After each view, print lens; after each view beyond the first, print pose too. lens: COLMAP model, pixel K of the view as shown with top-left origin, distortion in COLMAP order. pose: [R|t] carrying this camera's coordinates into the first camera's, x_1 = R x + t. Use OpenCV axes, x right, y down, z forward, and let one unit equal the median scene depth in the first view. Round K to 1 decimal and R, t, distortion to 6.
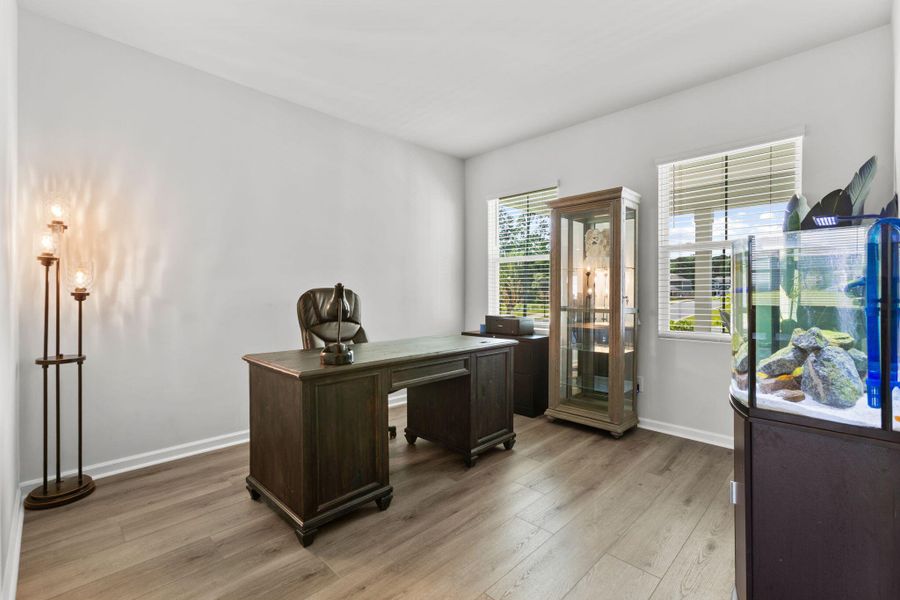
lens RADIAL K [[400.6, 0, 452.0], [0, 400.6, 291.8], [0, 0, 1]] dist [-0.003220, 0.000025]
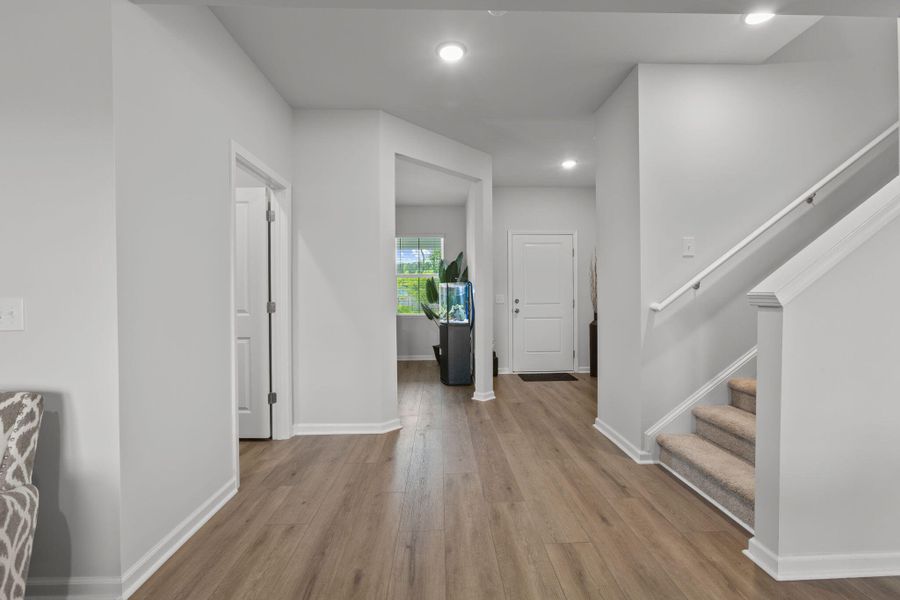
lens RADIAL K [[400.6, 0, 452.0], [0, 400.6, 291.8], [0, 0, 1]] dist [-0.003220, 0.000025]
pose [[0.695712, -0.019289, 0.718062, -1.218158], [0.031095, 0.999511, -0.003278, -0.021669], [-0.717647, 0.024609, 0.695972, -1.080339]]
